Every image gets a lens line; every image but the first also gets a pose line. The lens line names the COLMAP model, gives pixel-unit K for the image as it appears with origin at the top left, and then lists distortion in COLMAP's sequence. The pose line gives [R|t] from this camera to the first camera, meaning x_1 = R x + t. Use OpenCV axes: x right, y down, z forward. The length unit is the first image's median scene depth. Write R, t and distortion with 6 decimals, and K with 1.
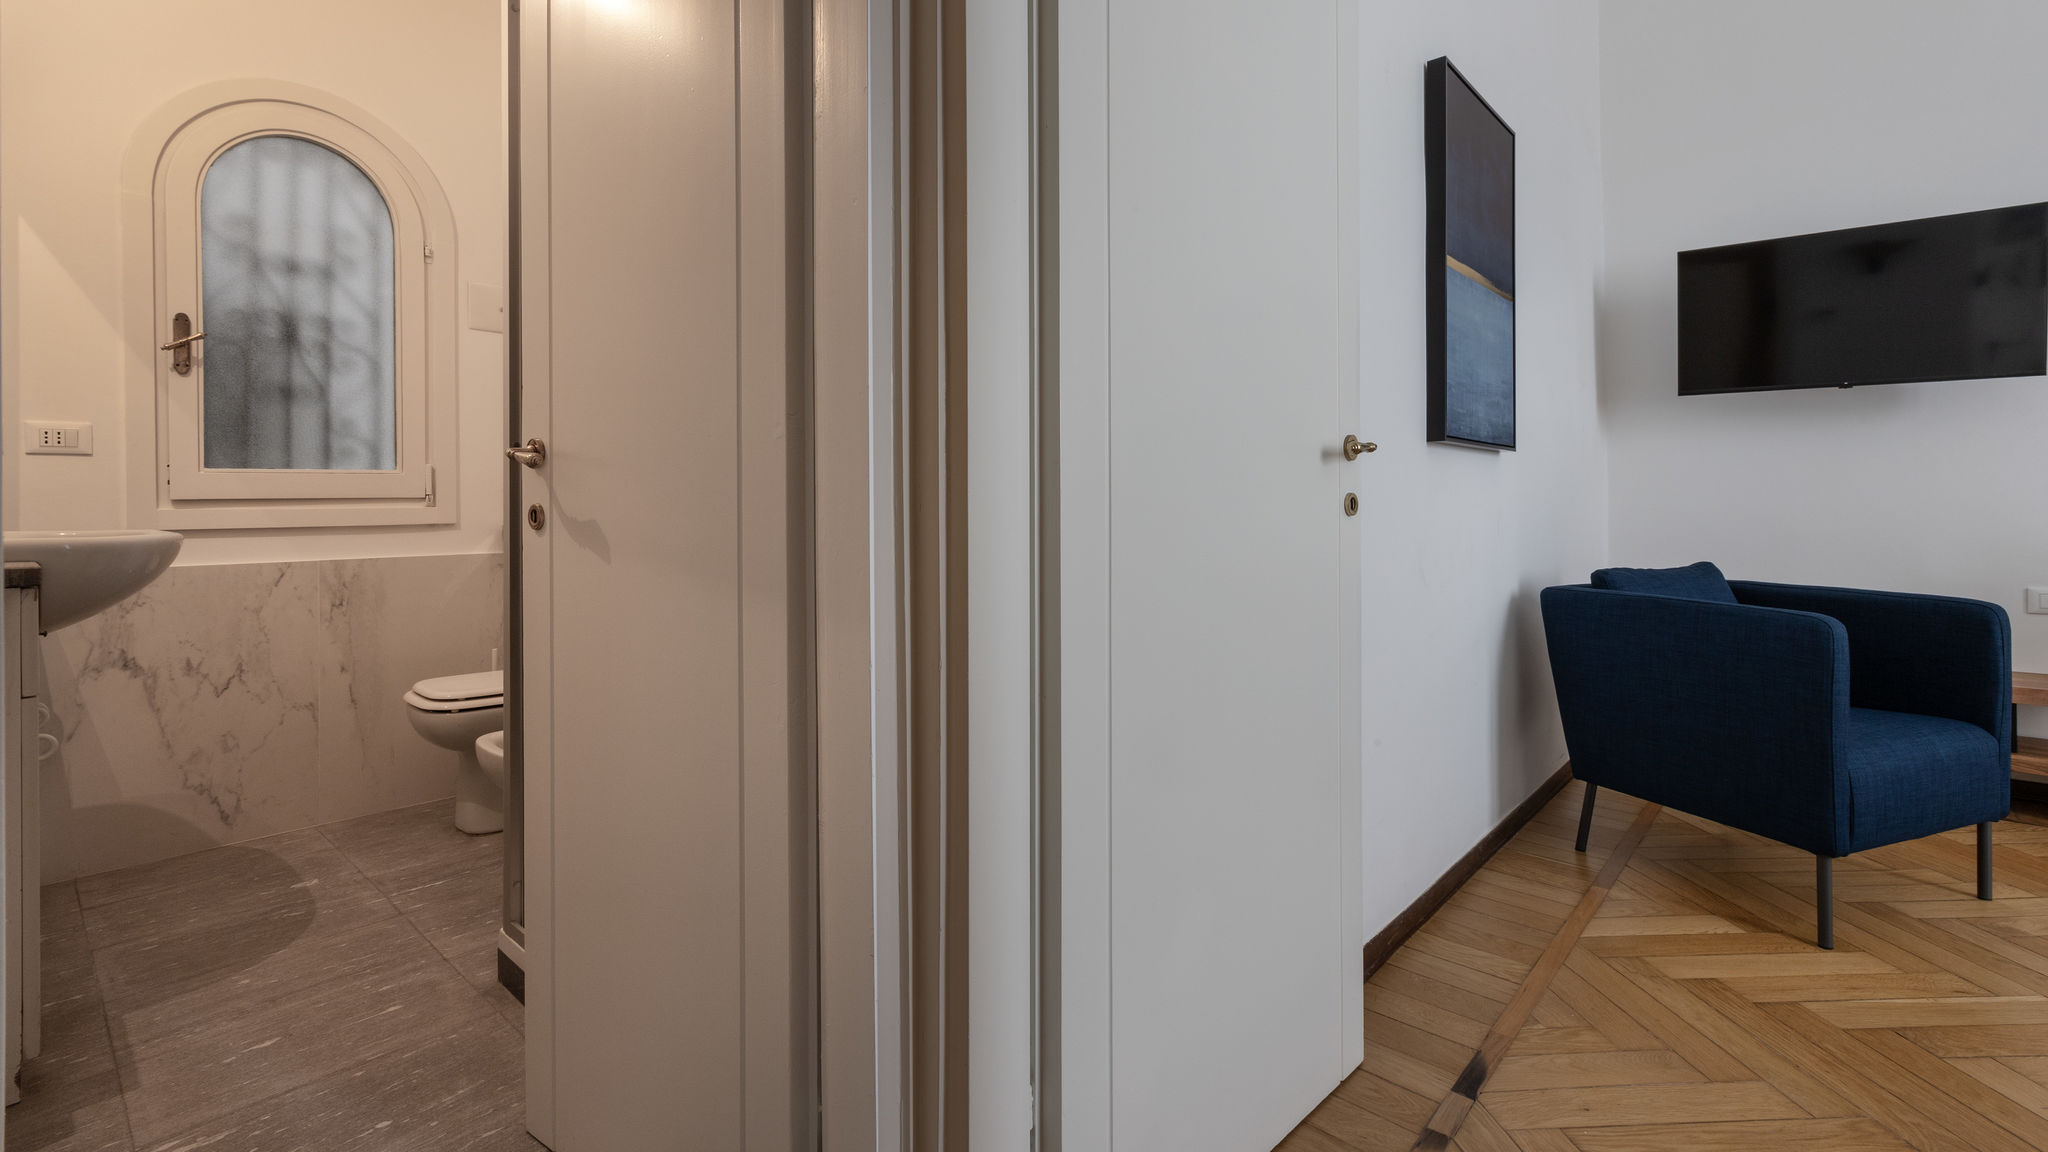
lens RADIAL K [[921.3, 0, 1018.1], [0, 921.3, 498.4], [0, 0, 1]] dist [-0.000680, -0.000545]
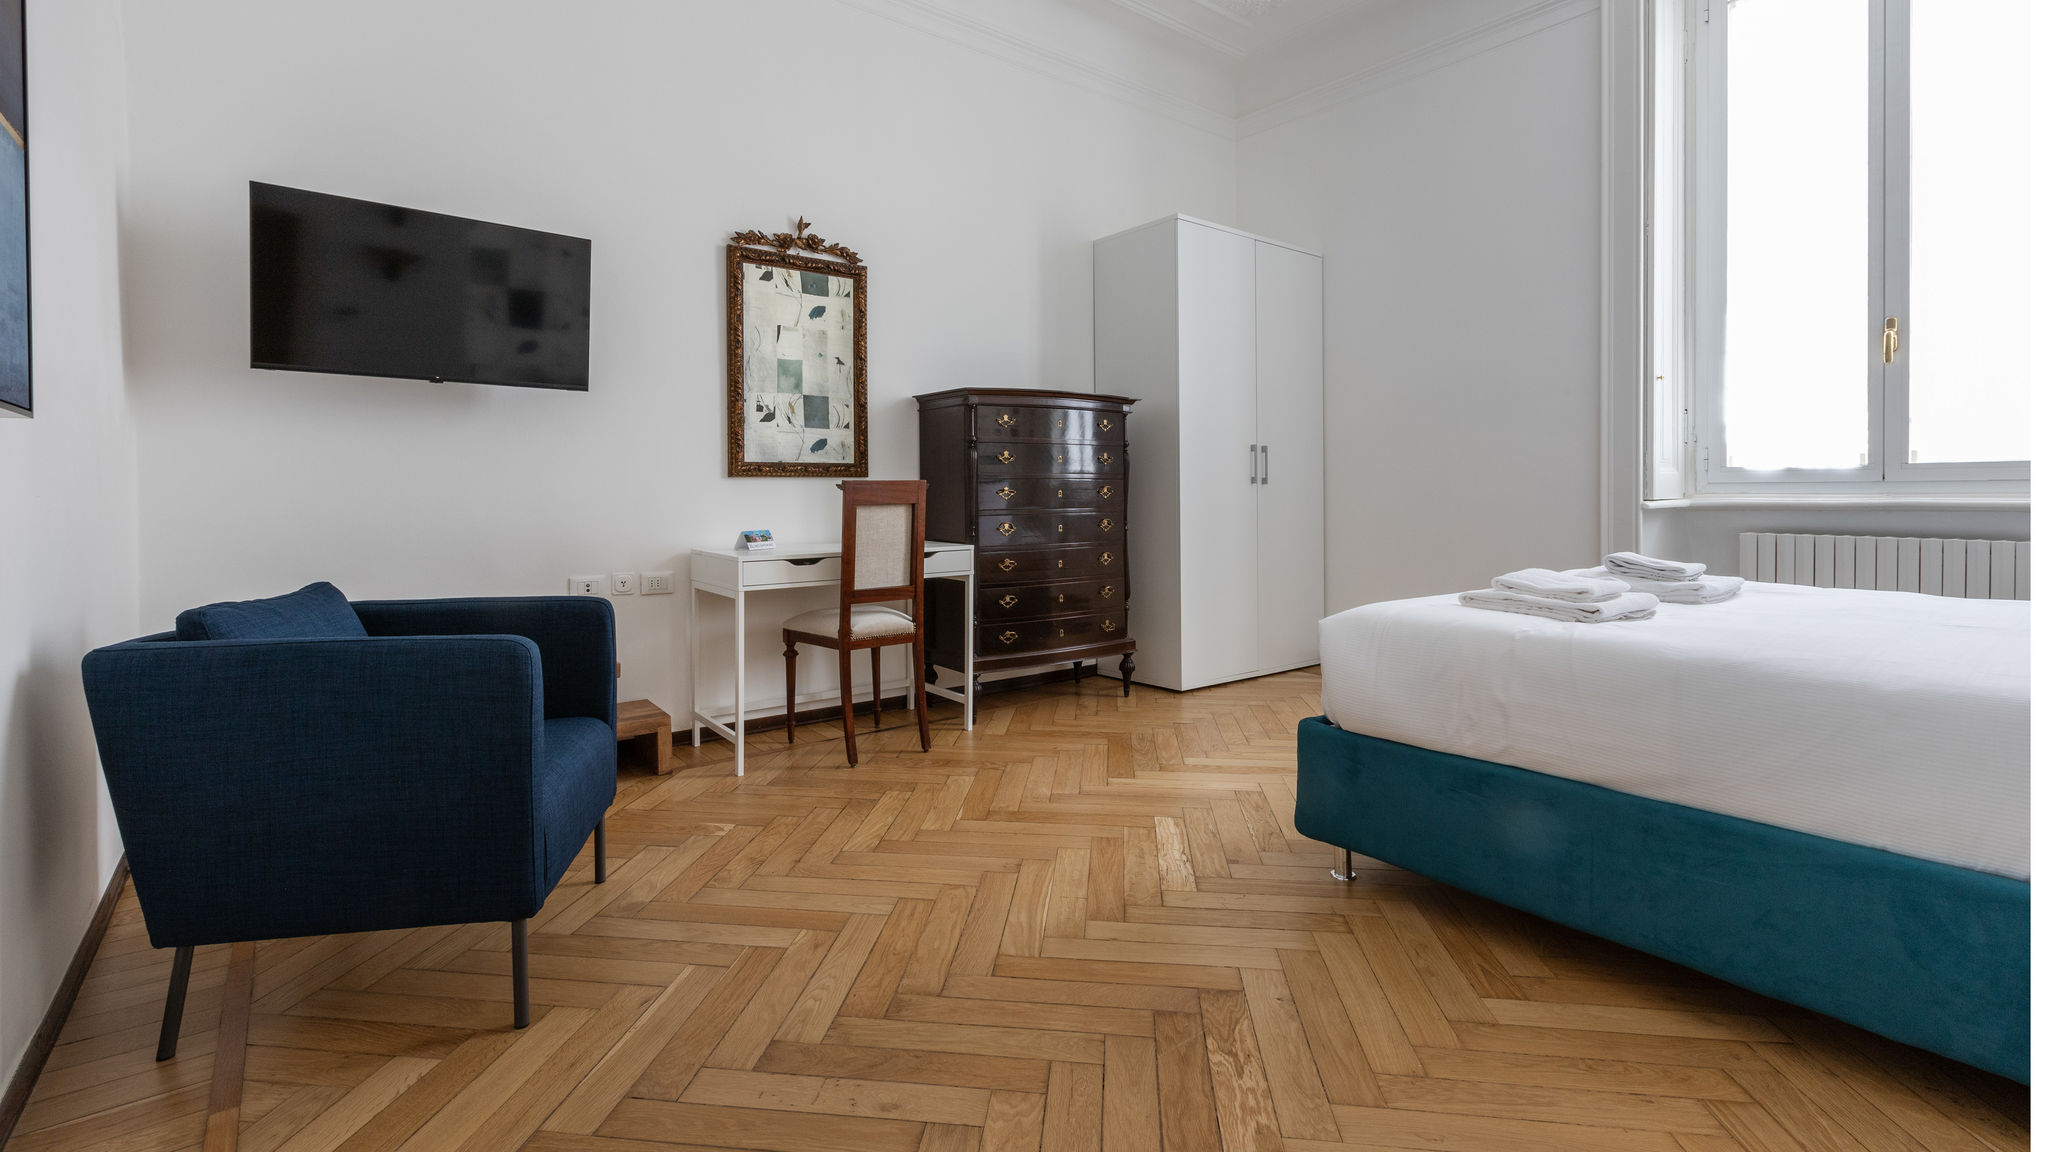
lens RADIAL K [[921.3, 0, 1018.1], [0, 921.3, 498.4], [0, 0, 1]] dist [-0.000680, -0.000545]
pose [[0.177381, -0.001563, 0.984141, 0.110185], [0.002869, 0.999995, 0.001071, -0.000154], [-0.984138, 0.002634, 0.177384, 0.362764]]
